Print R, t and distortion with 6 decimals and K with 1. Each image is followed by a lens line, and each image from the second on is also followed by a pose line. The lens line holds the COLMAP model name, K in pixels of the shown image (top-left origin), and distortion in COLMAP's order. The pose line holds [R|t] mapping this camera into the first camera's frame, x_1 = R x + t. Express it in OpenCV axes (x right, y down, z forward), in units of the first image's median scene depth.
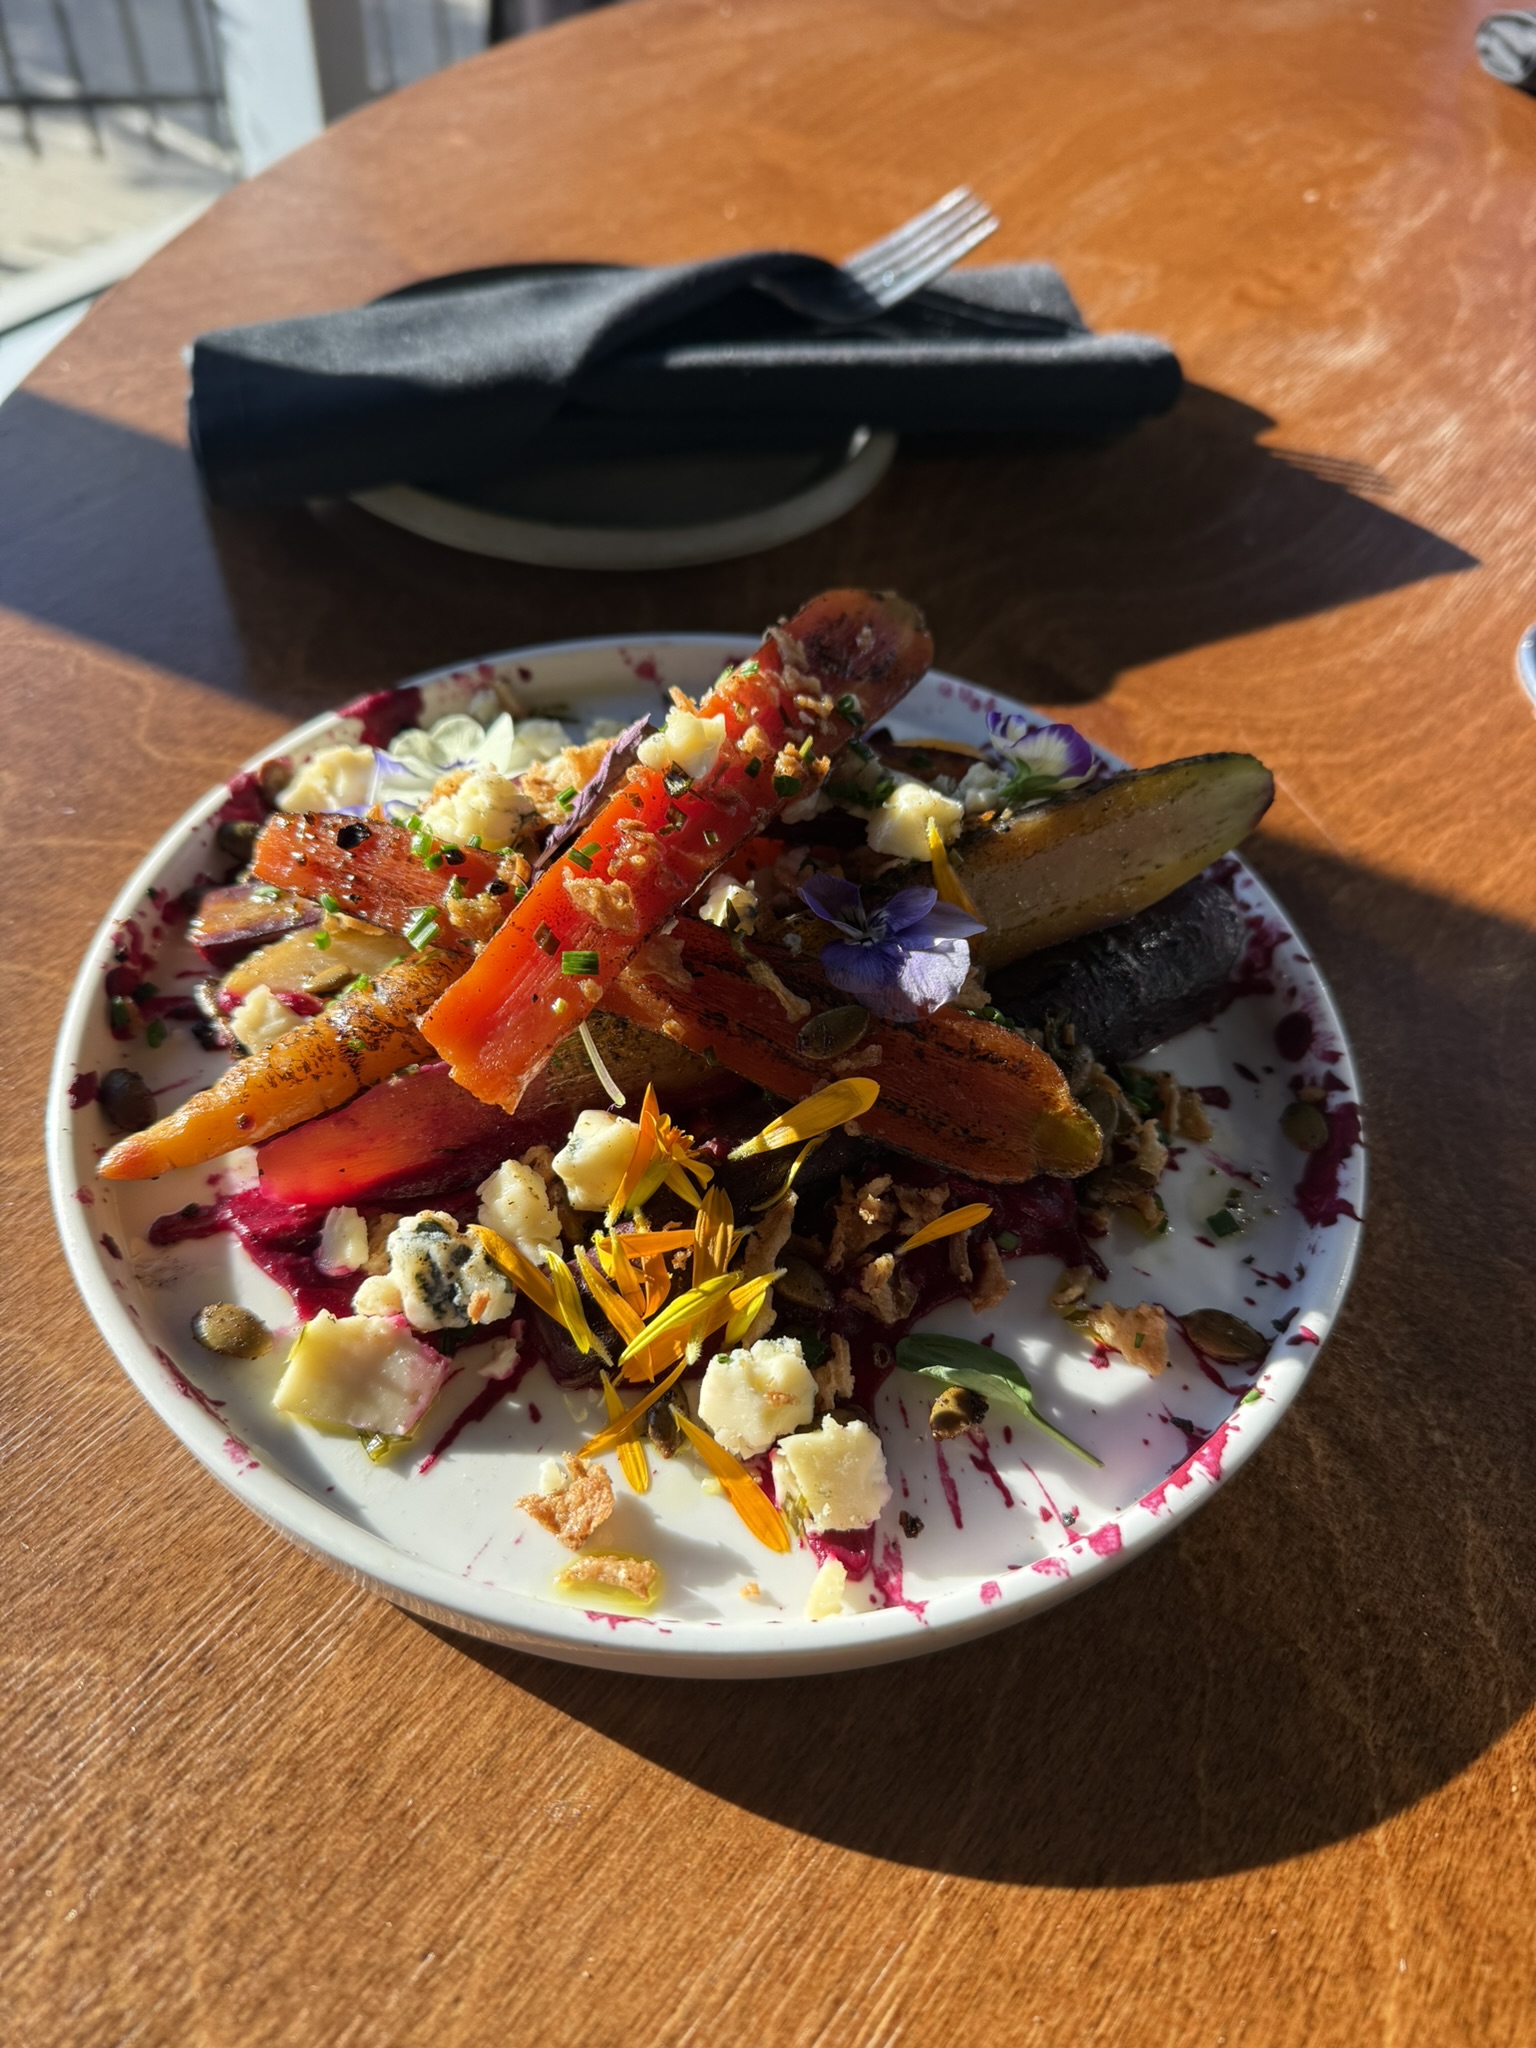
lens RADIAL K [[1735.6, 0, 769.5], [0, 1735.6, 990.0], [0, 0, 1]] dist [0.084373, -0.135363]
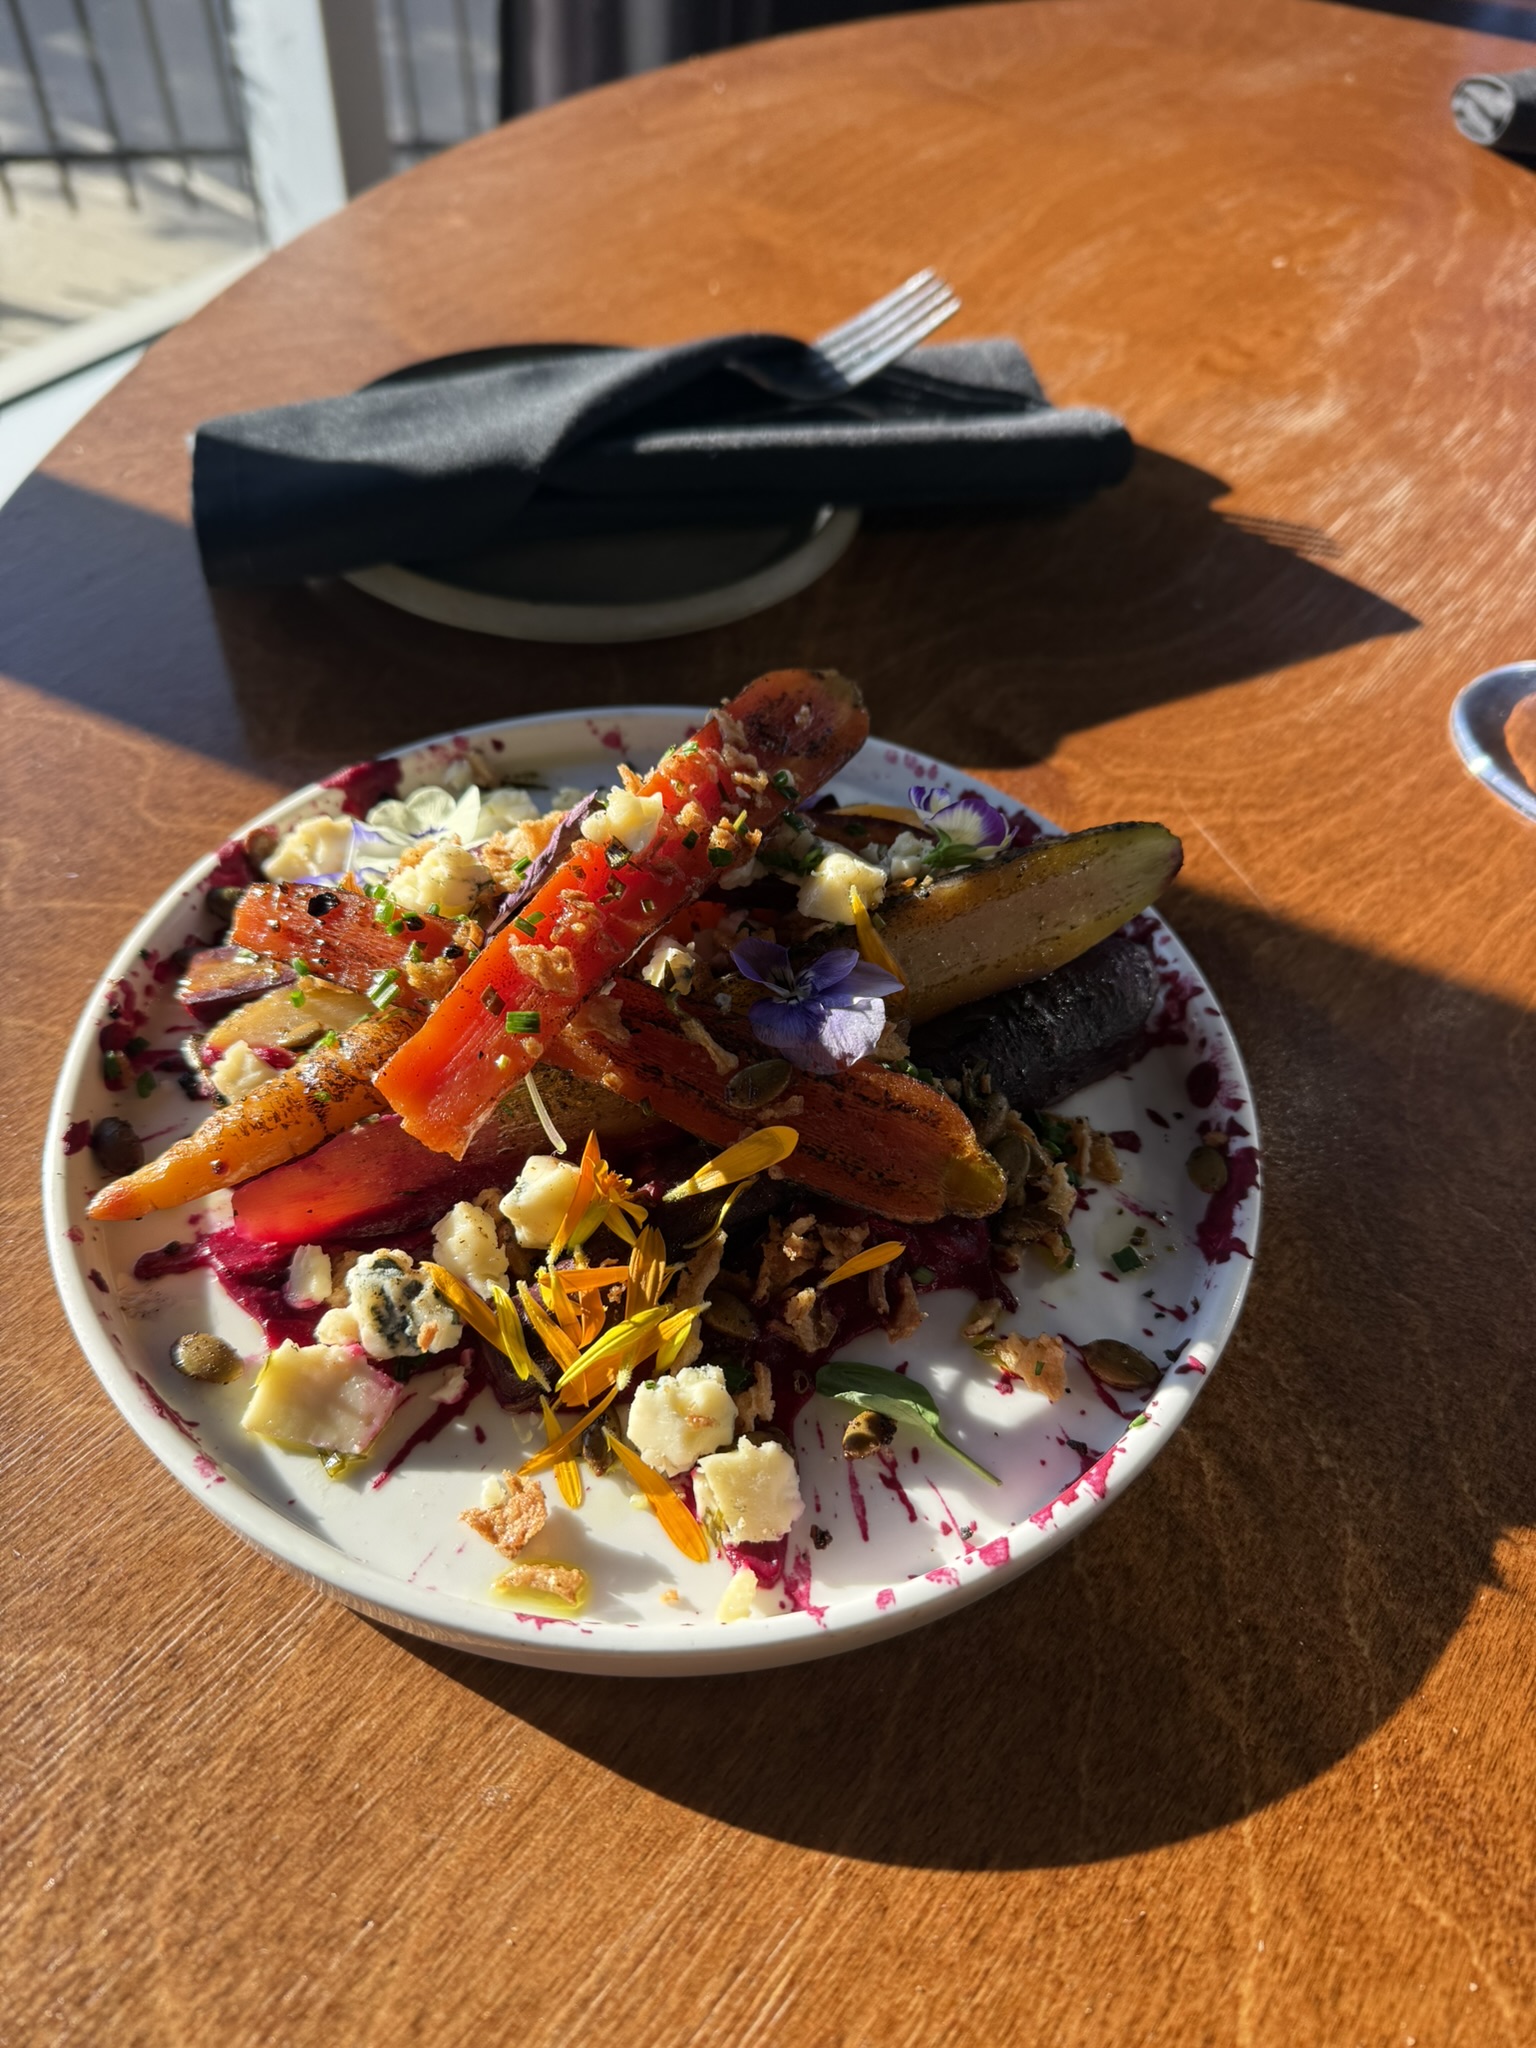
lens RADIAL K [[1737.7, 0, 769.4], [0, 1737.7, 996.8], [0, 0, 1]] dist [0.103802, -0.159041]
pose [[0.999714, -0.001552, -0.023876, 0.069712], [0.001322, 0.999953, -0.009626, -0.020208], [0.023890, 0.009592, 0.999669, -0.092852]]
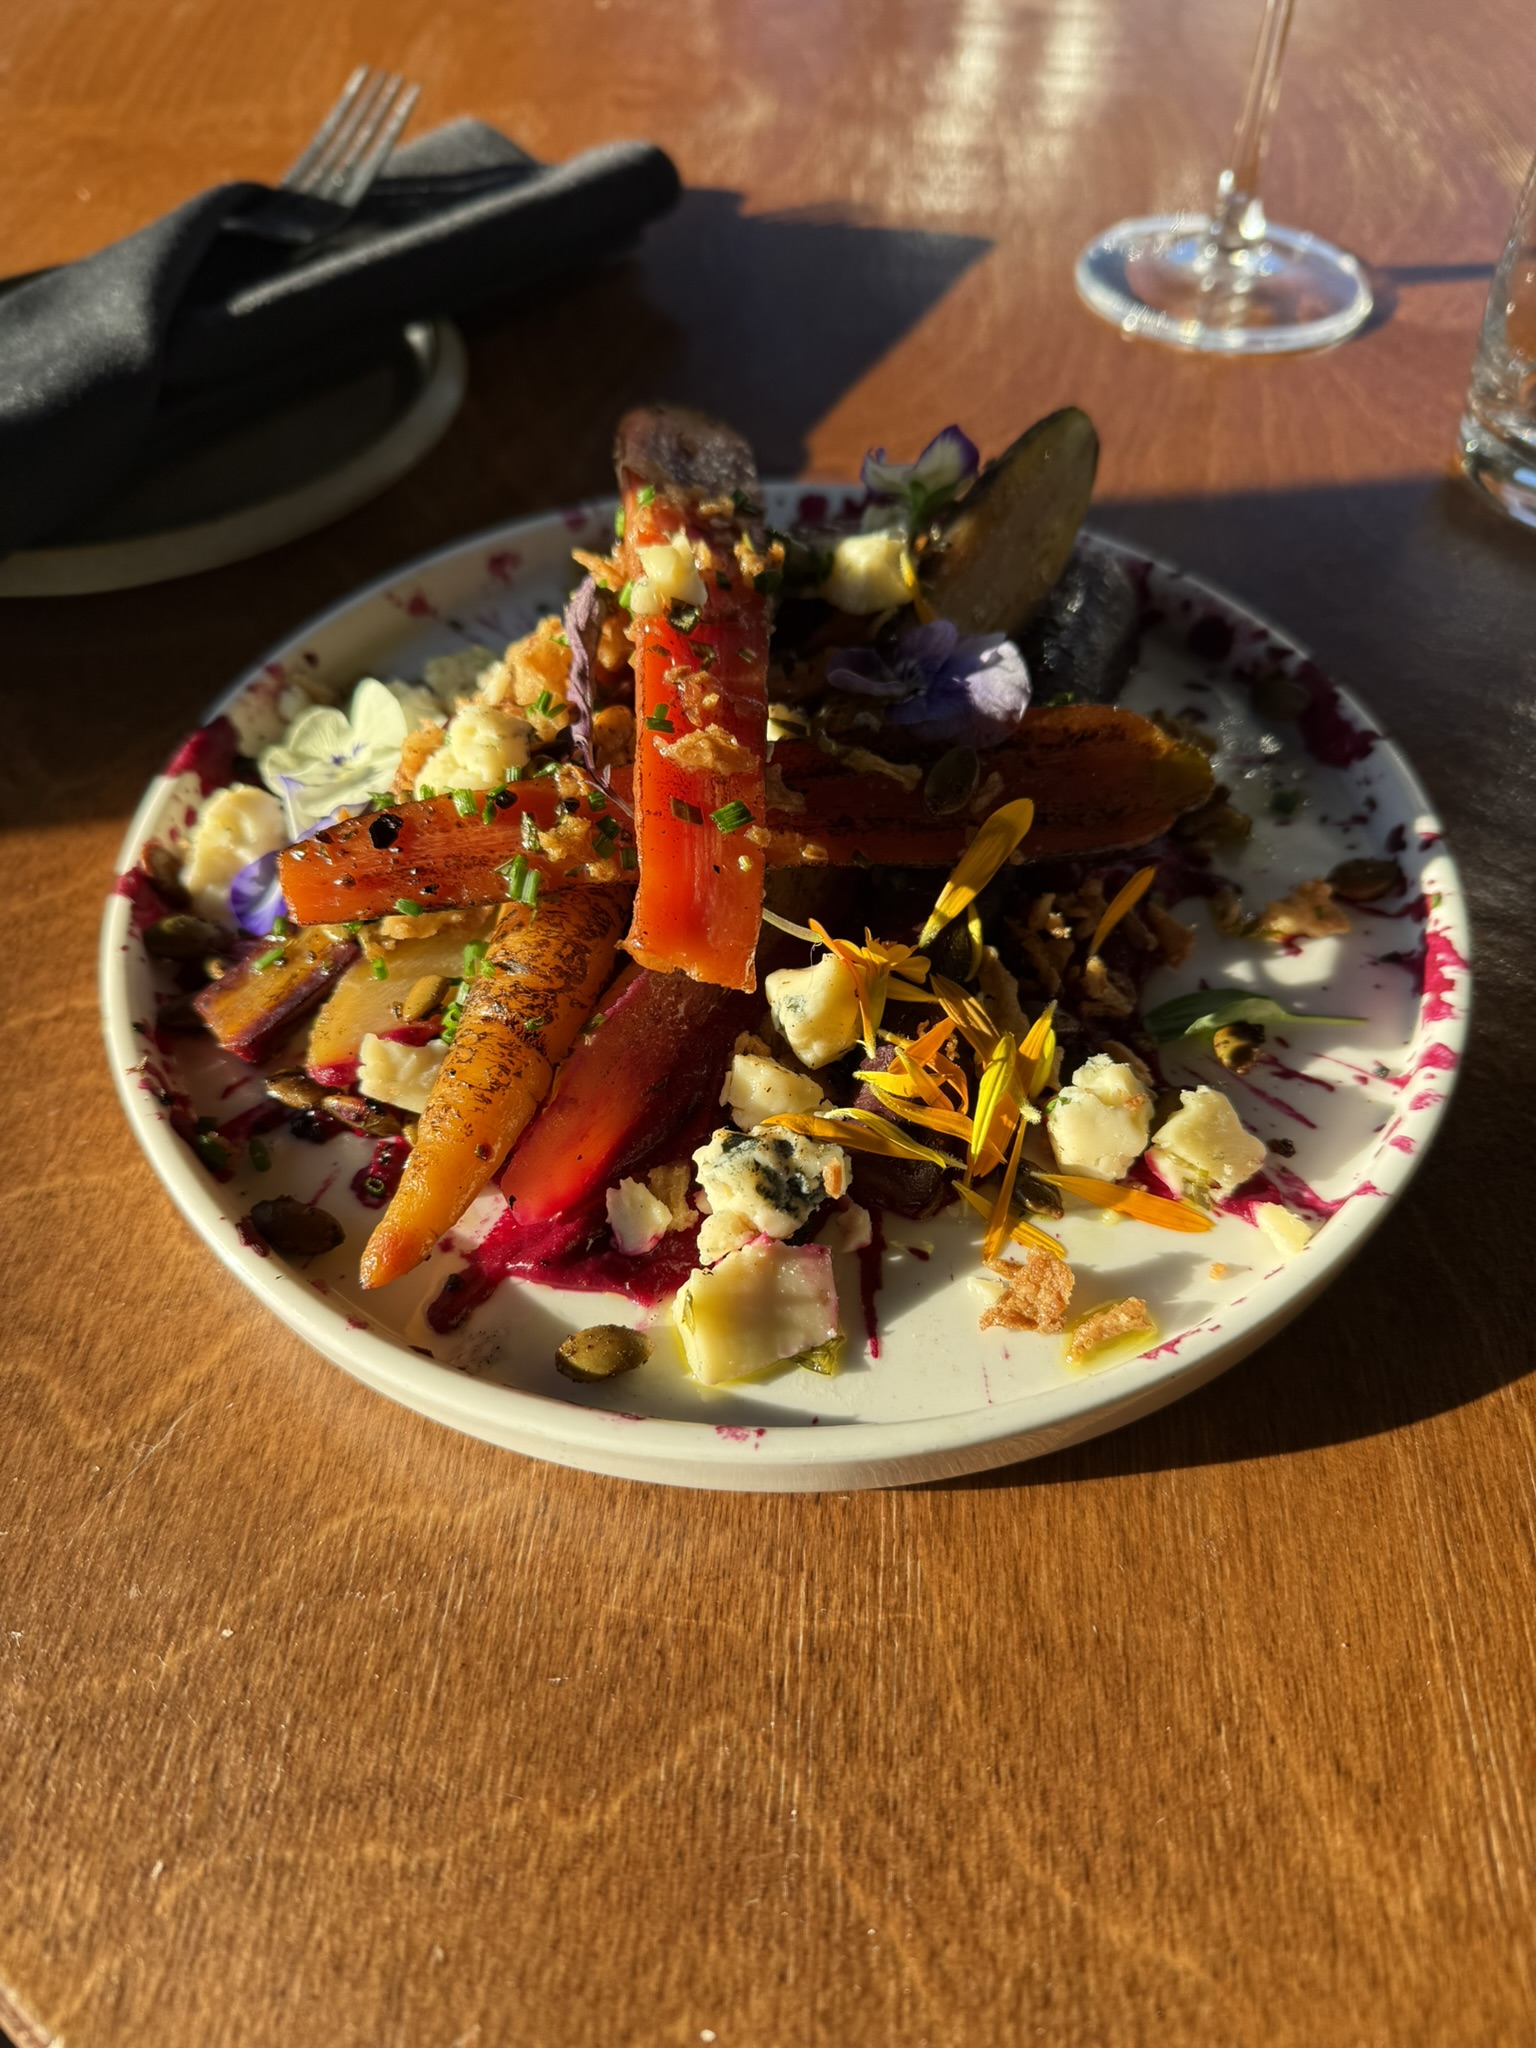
lens RADIAL K [[1746.9, 0, 865.0], [0, 1746.9, 986.2], [0, 0, 1]] dist [0.159385, -0.405074]
pose [[0.811036, -0.473408, 0.343664, -0.396861], [0.465953, 0.877970, 0.109798, -0.005378], [-0.353706, 0.071081, 0.932652, 0.103995]]
